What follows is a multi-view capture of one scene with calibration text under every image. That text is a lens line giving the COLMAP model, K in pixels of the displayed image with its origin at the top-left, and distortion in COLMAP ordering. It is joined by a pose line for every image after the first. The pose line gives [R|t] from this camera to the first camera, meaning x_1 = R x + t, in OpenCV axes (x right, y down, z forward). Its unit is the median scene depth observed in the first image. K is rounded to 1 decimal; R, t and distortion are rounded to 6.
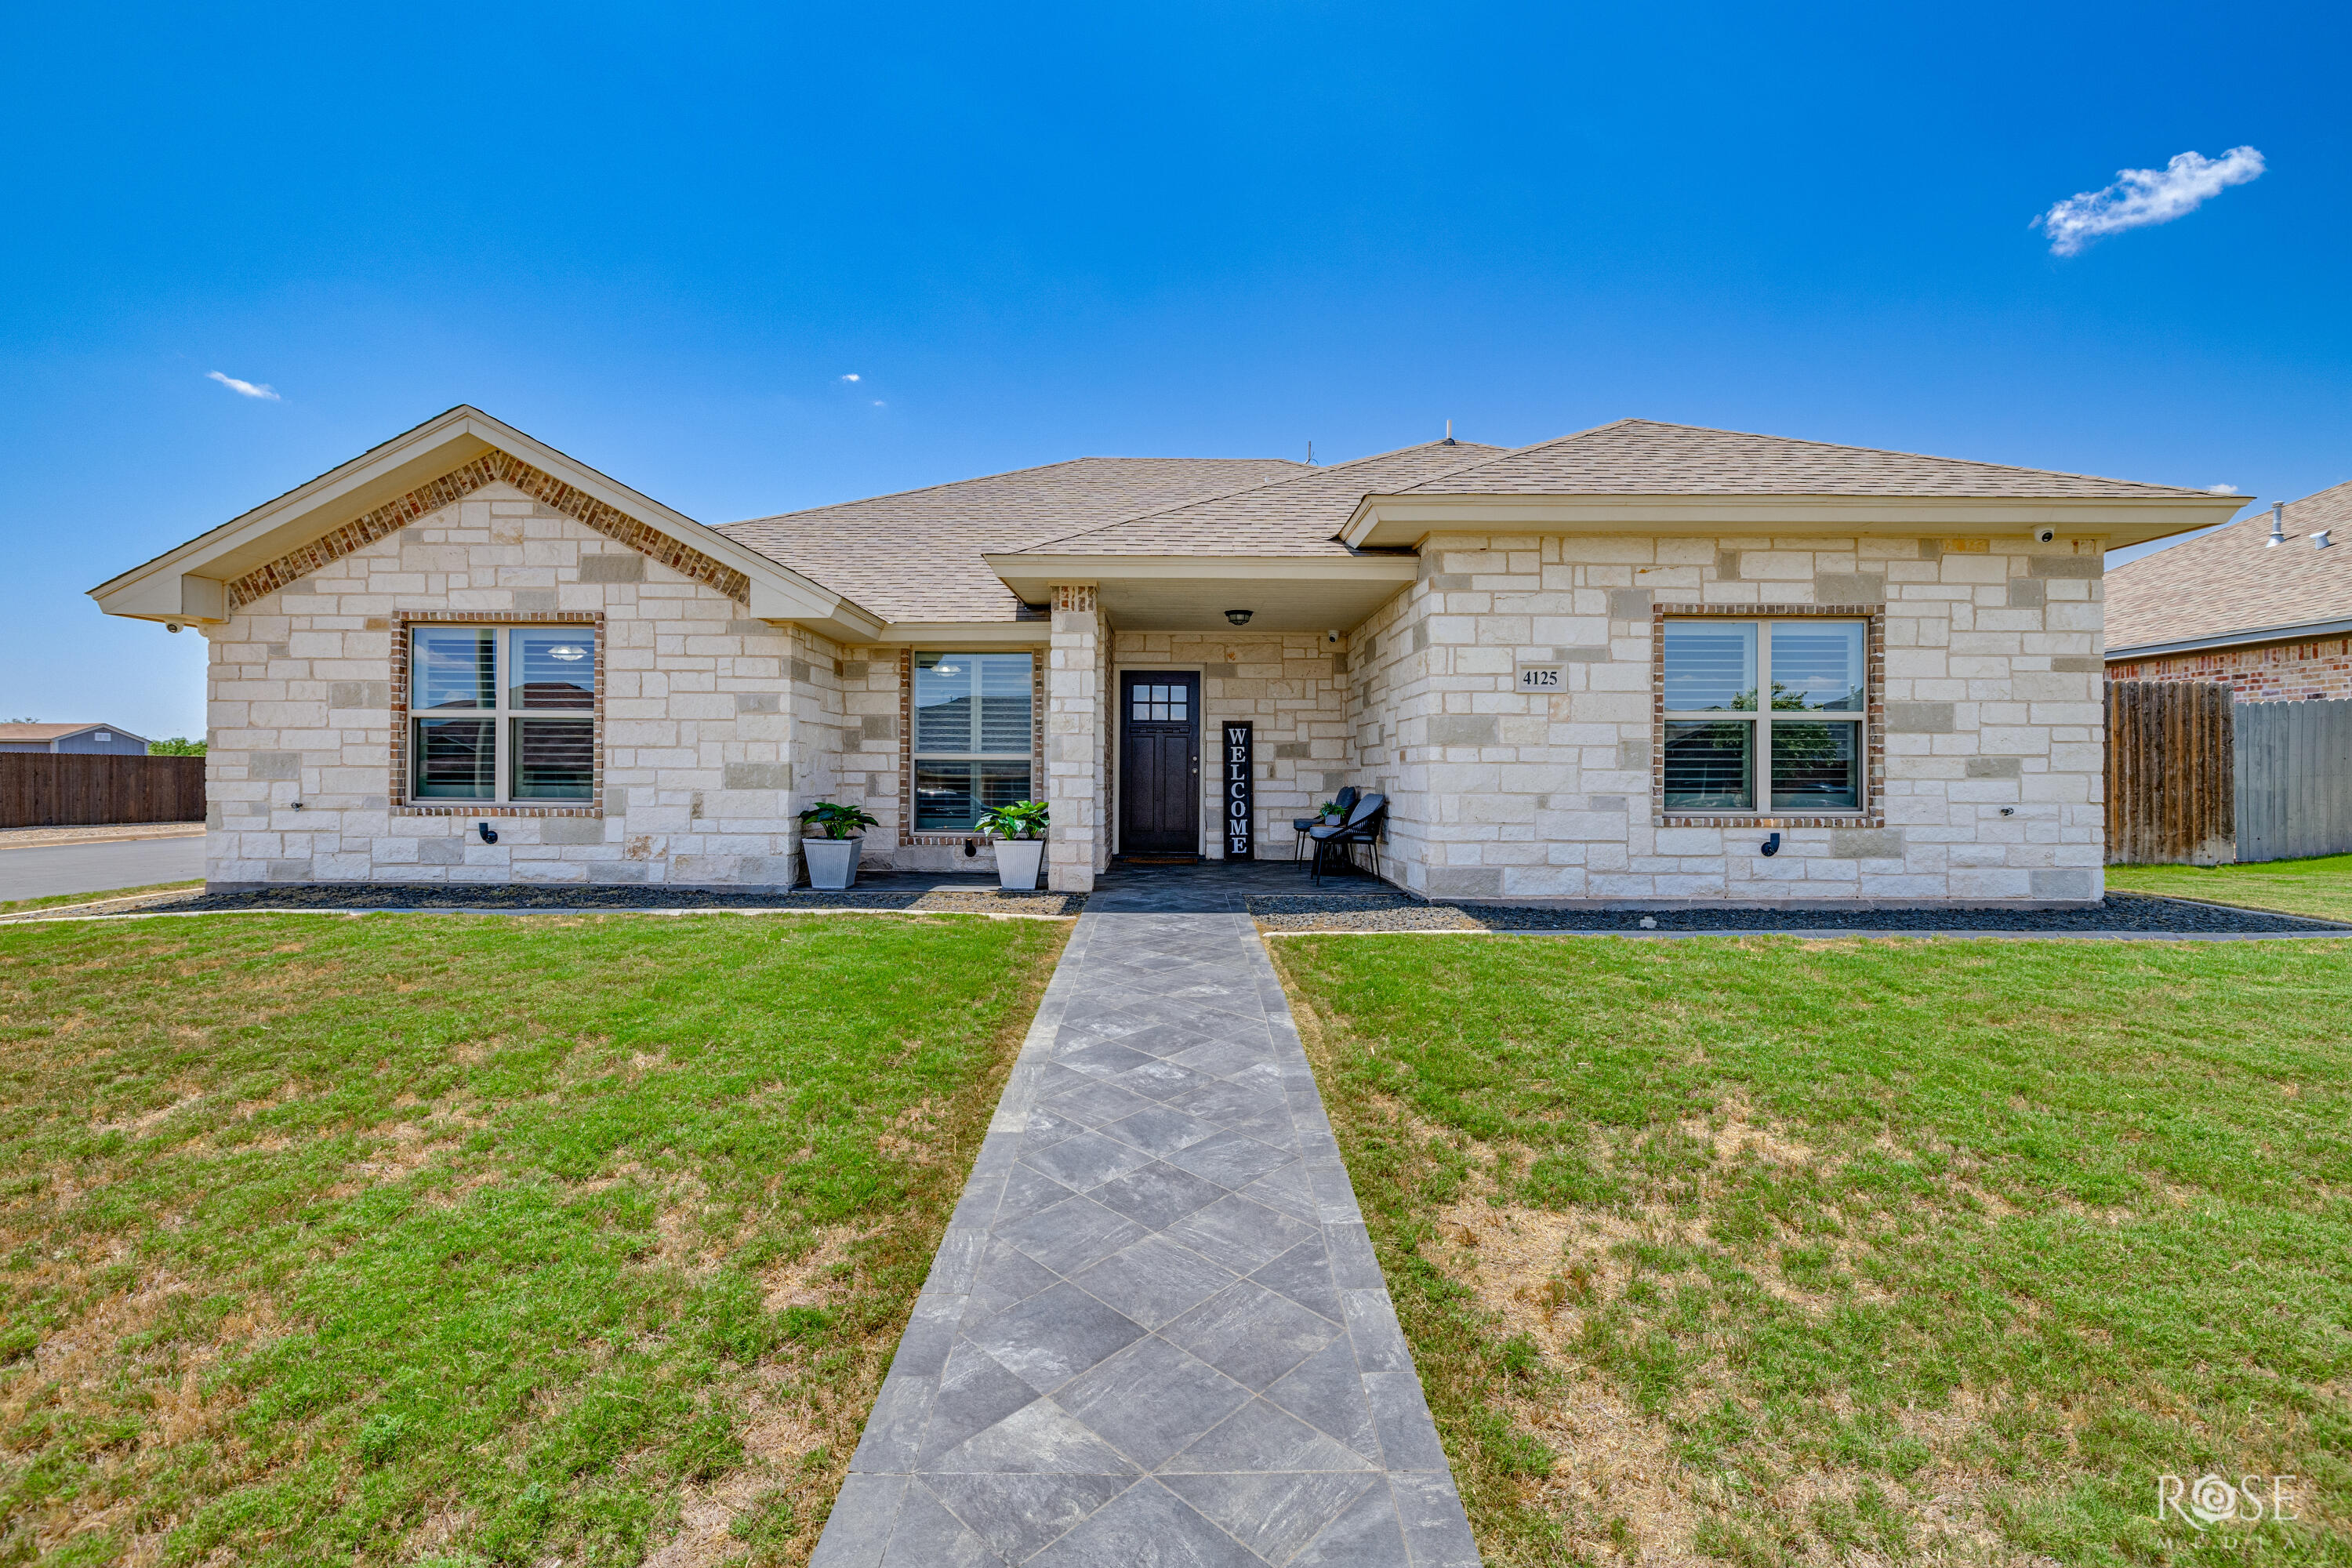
lens RADIAL K [[1191.0, 0, 1170.0], [0, 1191.0, 780.5], [0, 0, 1]] dist [-0.002003, -0.000170]
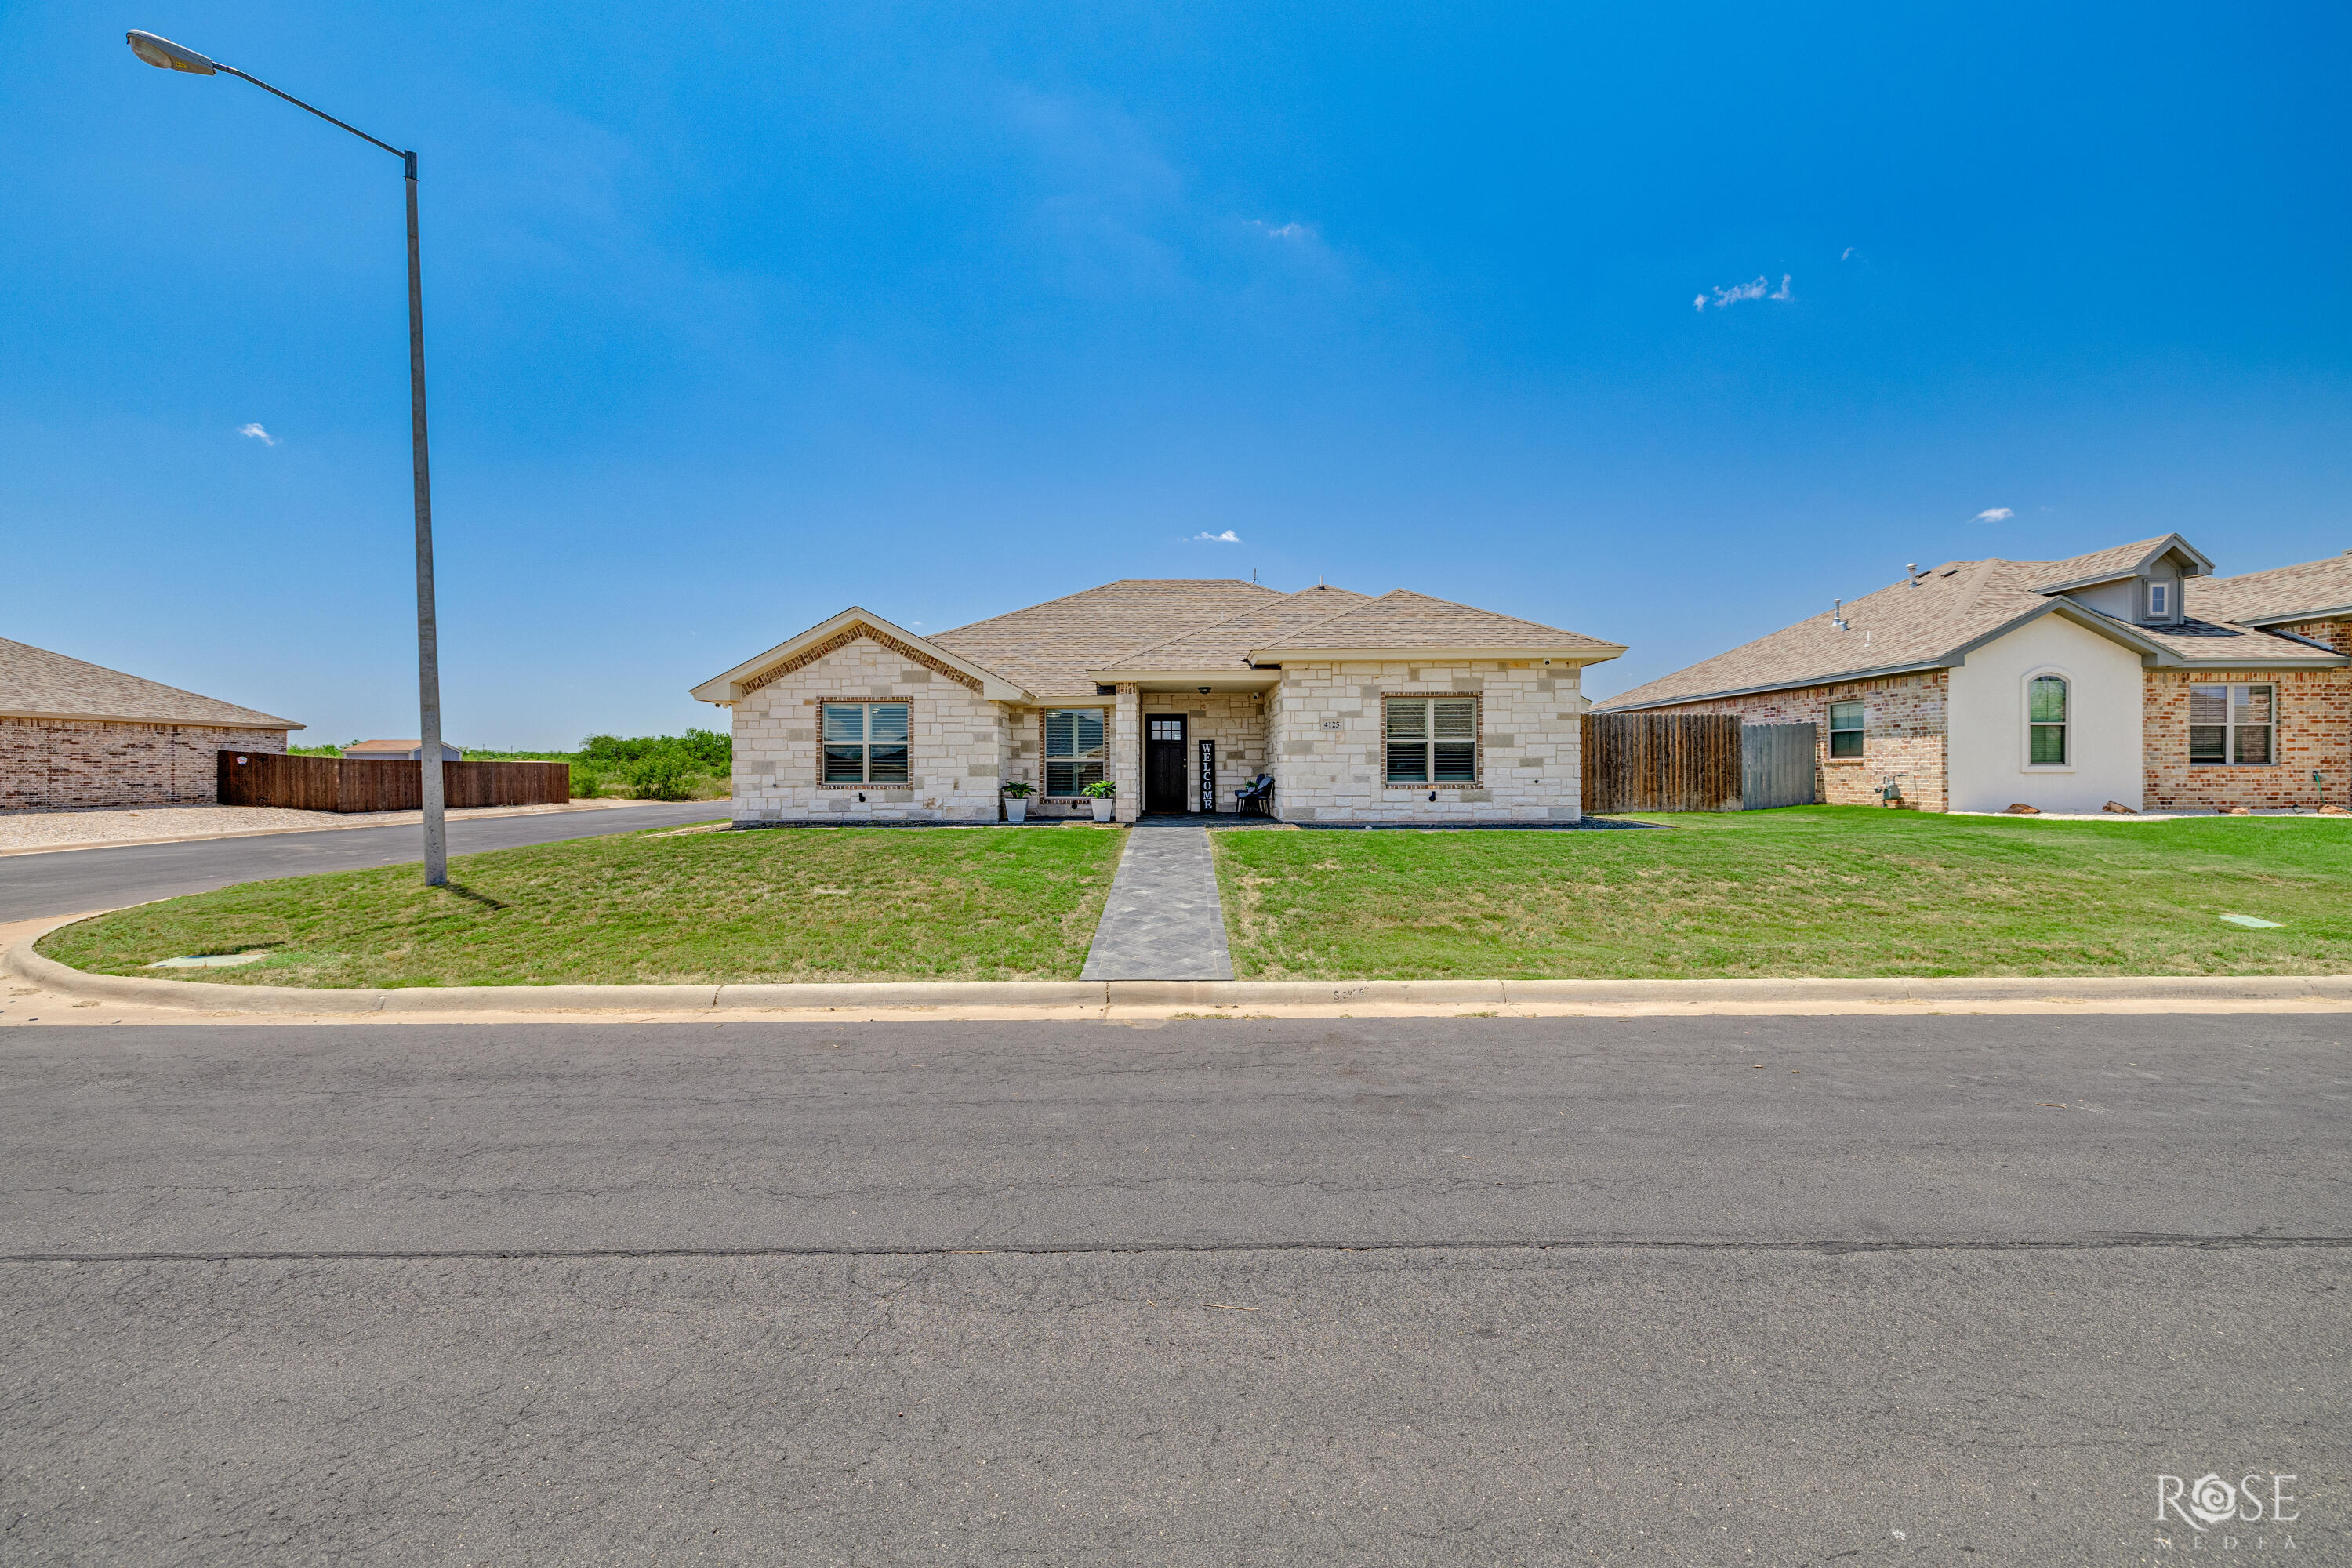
lens RADIAL K [[958.1, 0, 1181.2], [0, 958.1, 785.5], [0, 0, 1]] dist [-0.000043, 0.000013]
pose [[0.999953, -0.008127, 0.005340, 0.009368], [0.008059, 0.999887, 0.012693, 0.004754], [-0.005443, -0.012650, 0.999905, -0.773937]]
